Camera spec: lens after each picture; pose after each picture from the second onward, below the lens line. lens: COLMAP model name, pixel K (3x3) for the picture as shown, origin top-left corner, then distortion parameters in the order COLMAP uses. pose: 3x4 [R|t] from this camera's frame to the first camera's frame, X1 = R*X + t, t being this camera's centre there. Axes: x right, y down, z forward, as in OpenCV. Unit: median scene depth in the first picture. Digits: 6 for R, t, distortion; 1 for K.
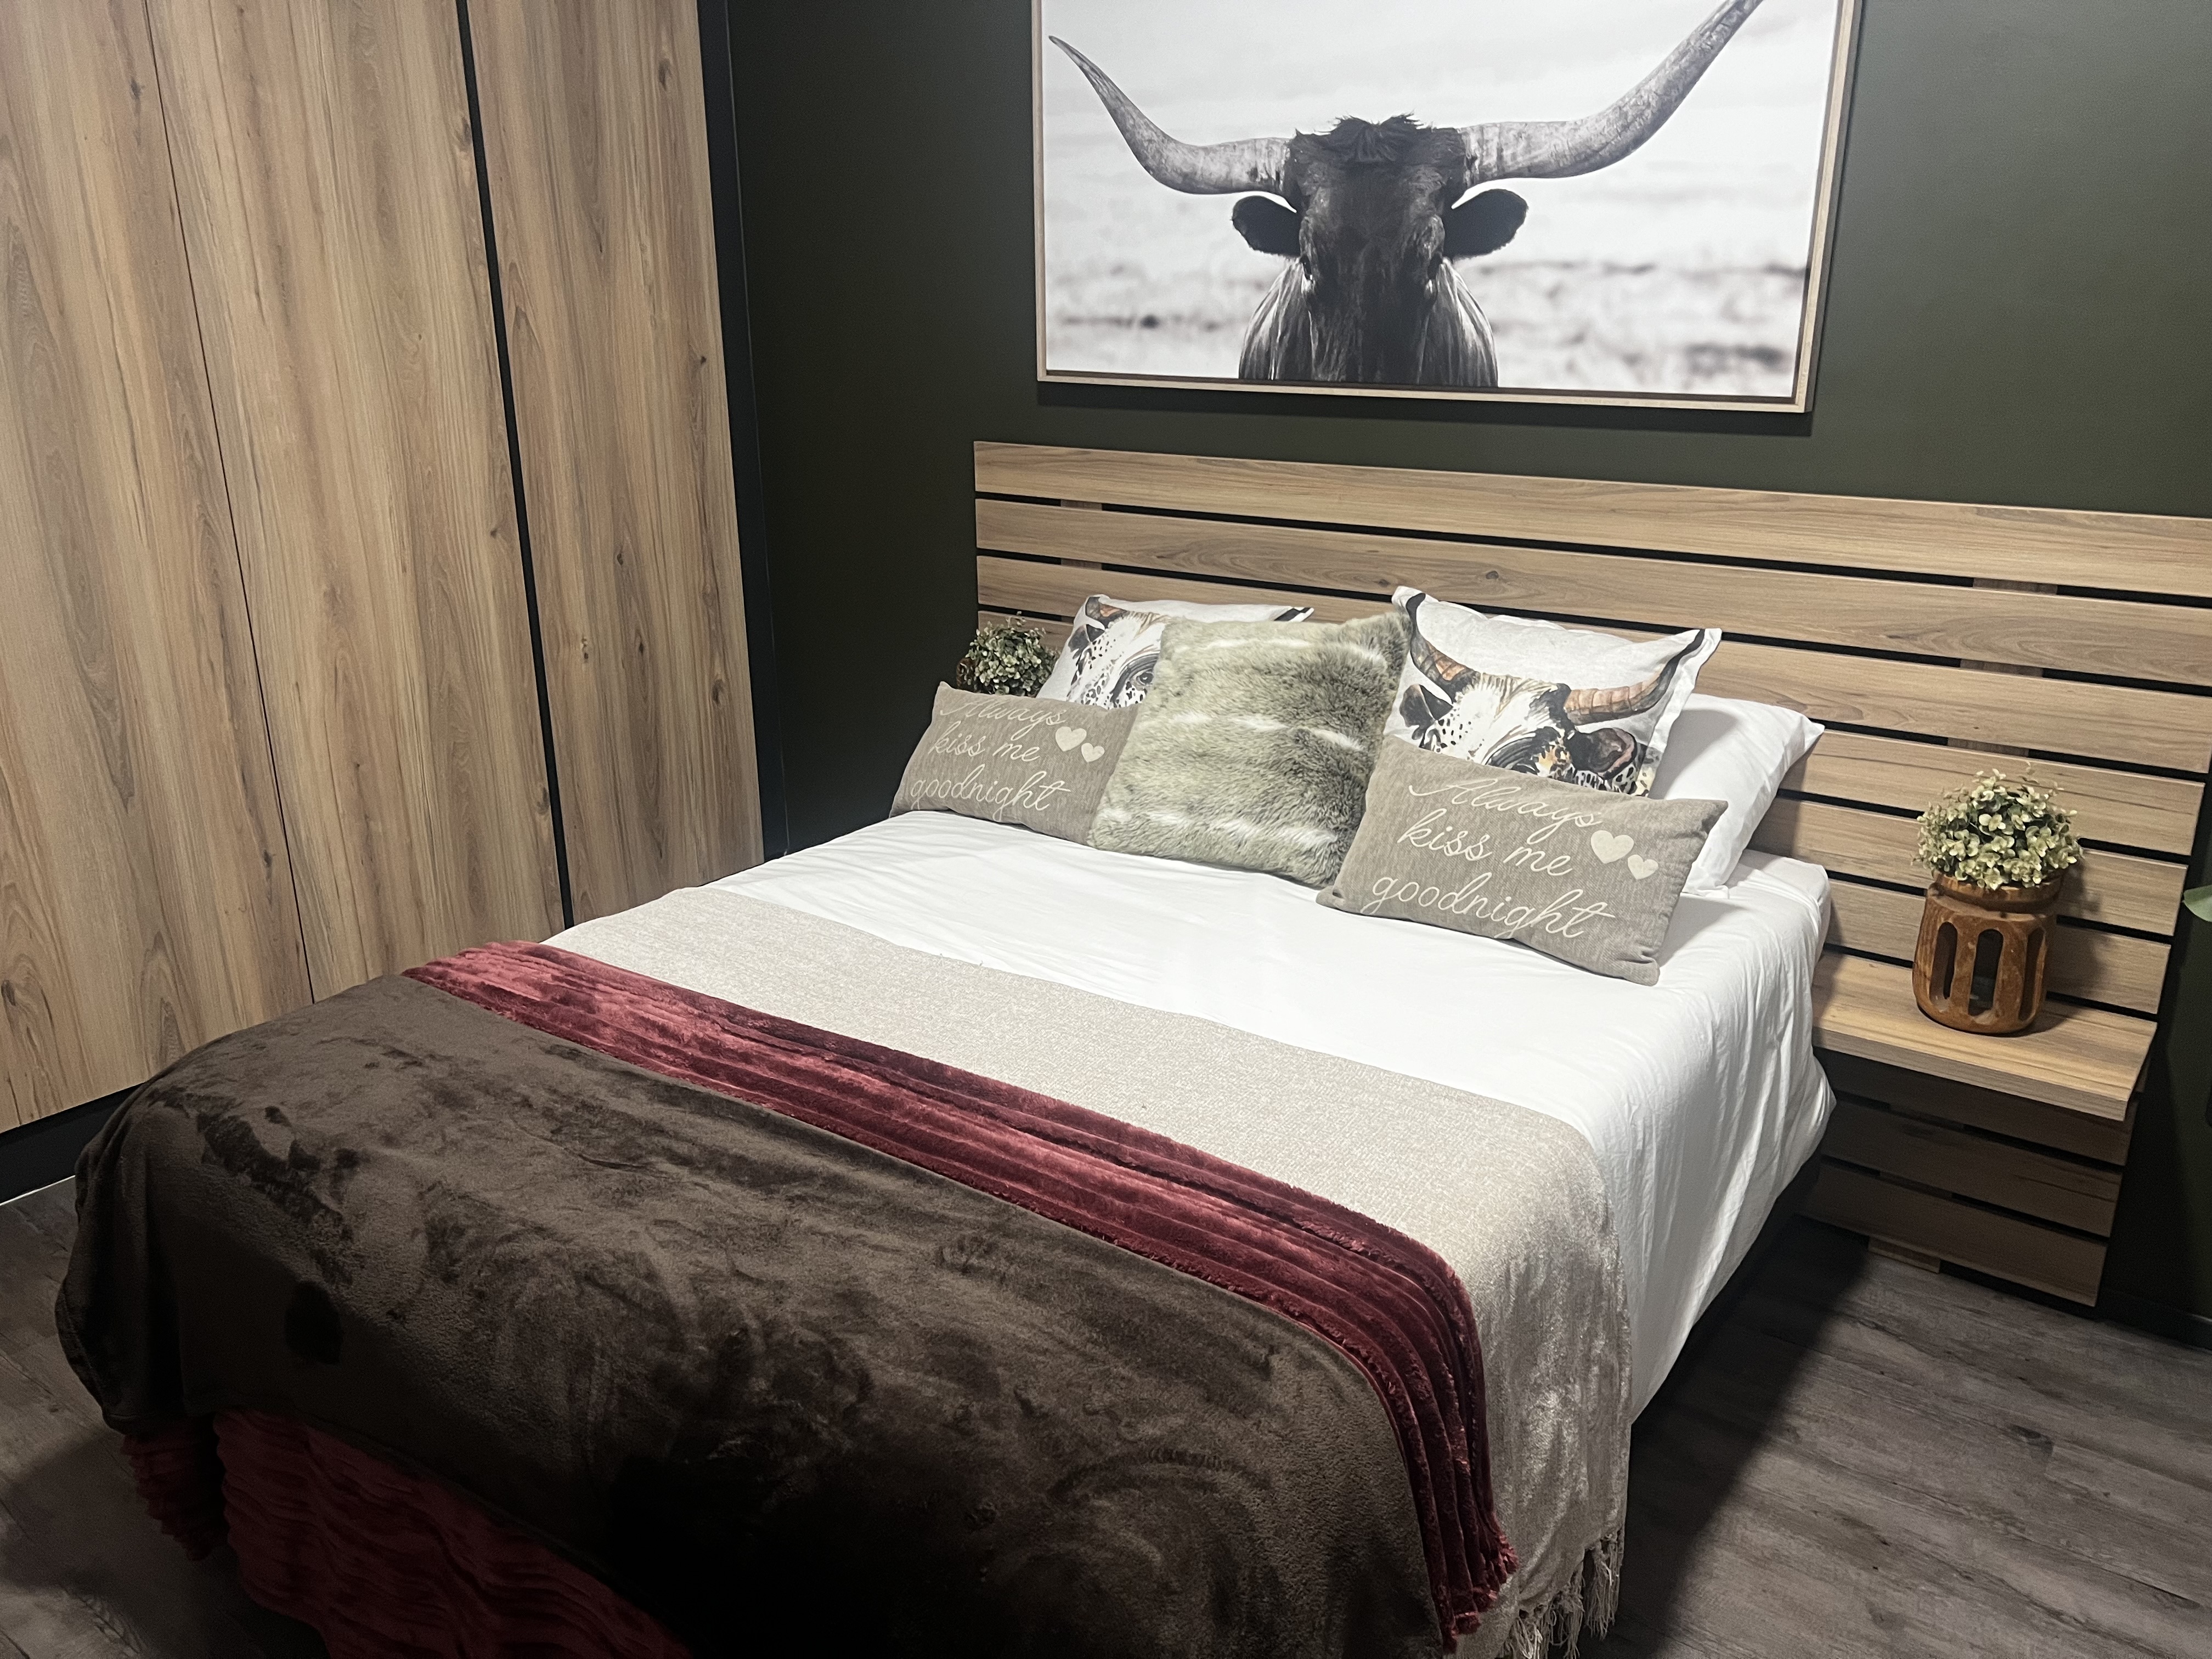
lens RADIAL K [[1678.1, 0, 1021.3], [0, 1678.1, 821.6], [0, 0, 1]] dist [0.043271, -0.043194]
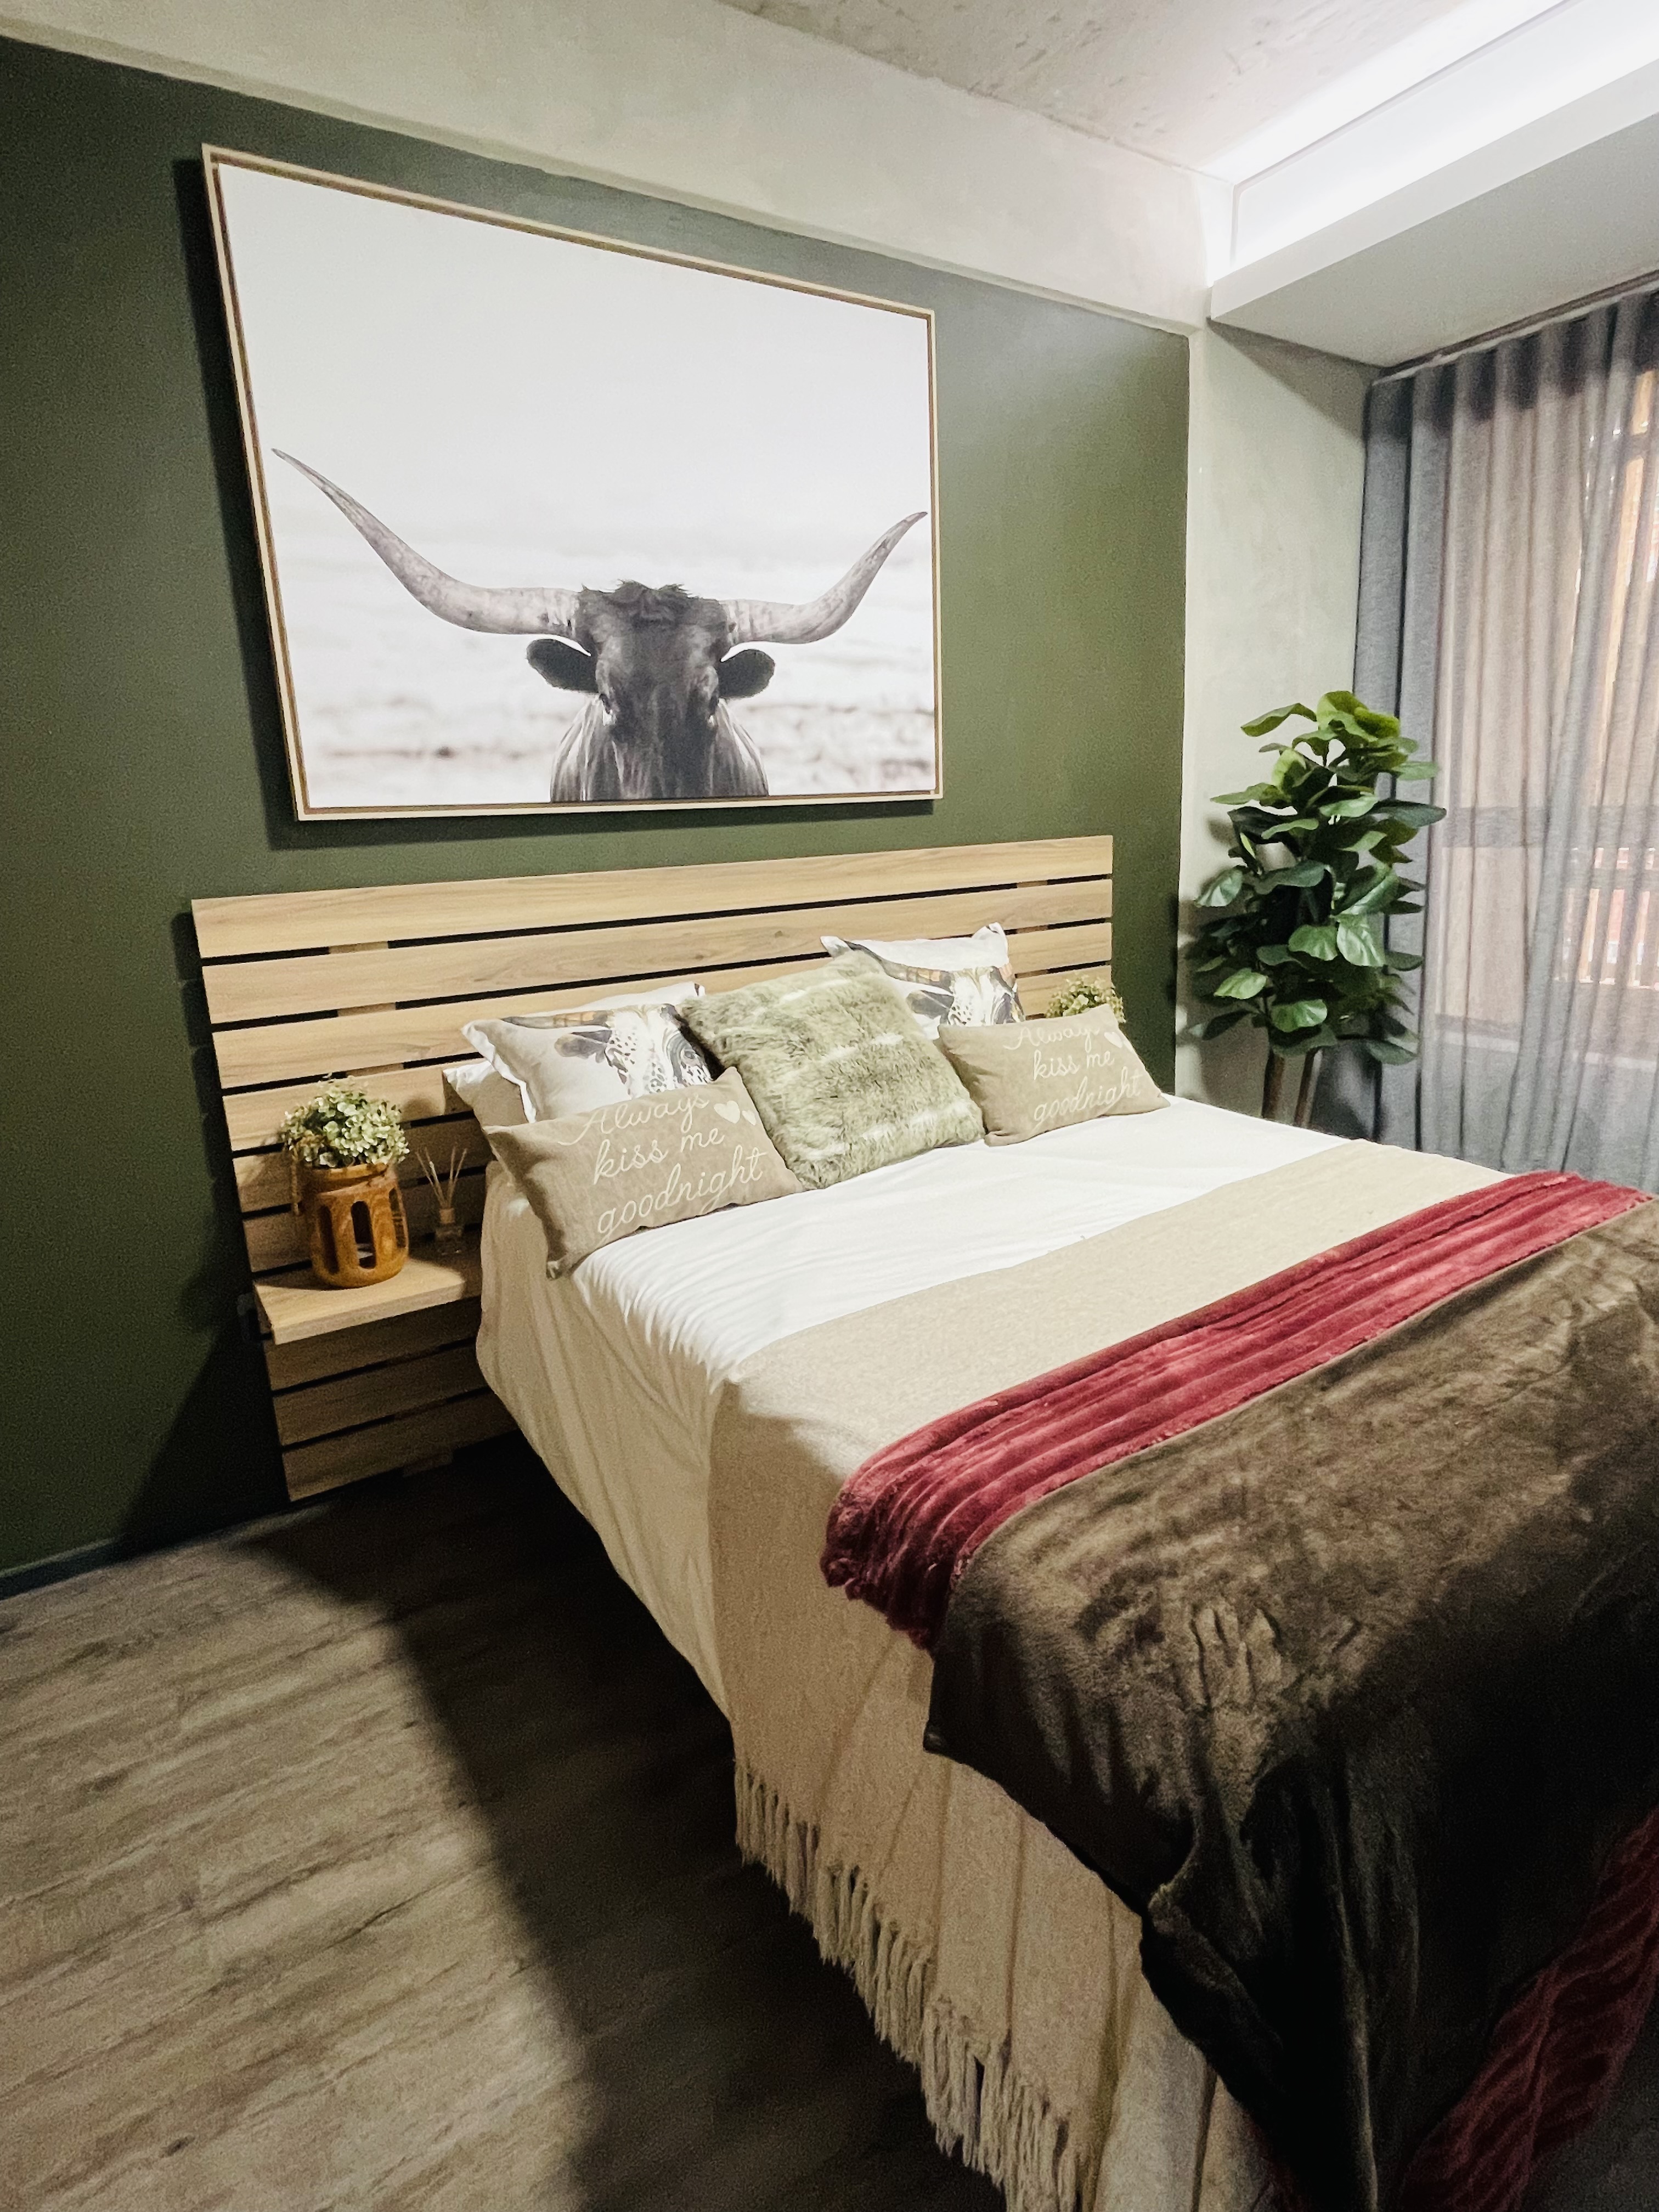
lens RADIAL K [[1189.6, 0, 830.7], [0, 1189.6, 1107.4], [0, 0, 1]] dist [0.001488, -0.005688]
pose [[0.328905, -0.233527, 0.915034, -0.628188], [0.328349, 0.936768, 0.121050, -0.120275], [-0.885442, 0.260636, 0.384786, 0.646960]]
